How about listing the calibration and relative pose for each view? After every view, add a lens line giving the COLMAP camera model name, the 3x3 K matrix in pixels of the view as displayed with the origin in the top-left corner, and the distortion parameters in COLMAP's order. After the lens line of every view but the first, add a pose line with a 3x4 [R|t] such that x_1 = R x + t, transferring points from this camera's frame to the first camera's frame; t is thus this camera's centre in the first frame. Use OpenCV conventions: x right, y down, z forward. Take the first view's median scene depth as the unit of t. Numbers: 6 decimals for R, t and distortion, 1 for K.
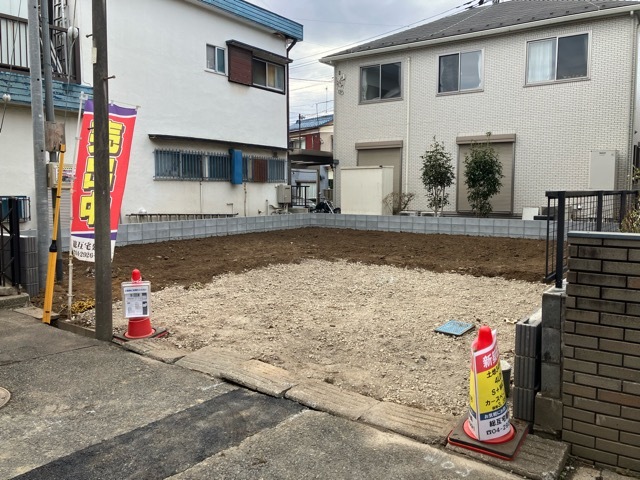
lens RADIAL K [[529.7, 0, 319.3], [0, 529.7, 241.1], [0, 0, 1]] dist [0.014653, 0.003972]
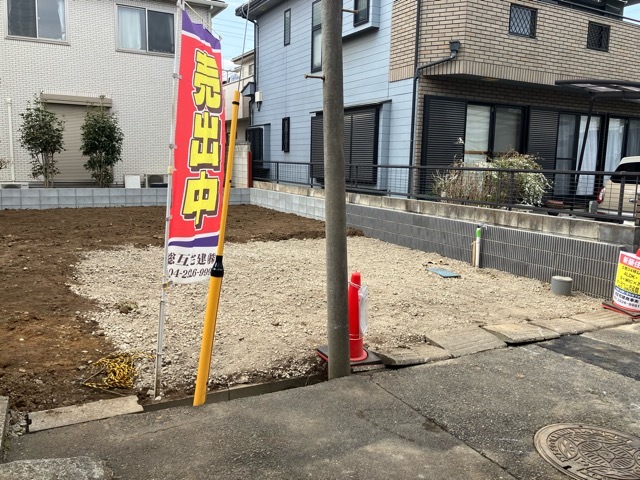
lens RADIAL K [[529.7, 0, 319.2], [0, 529.7, 236.7], [0, 0, 1]] dist [0.014653, 0.003972]
pose [[0.436529, -0.123438, 0.891182, -0.914072], [0.068466, 0.992229, 0.103898, -0.071945], [-0.897081, 0.015661, 0.441588, 0.611745]]
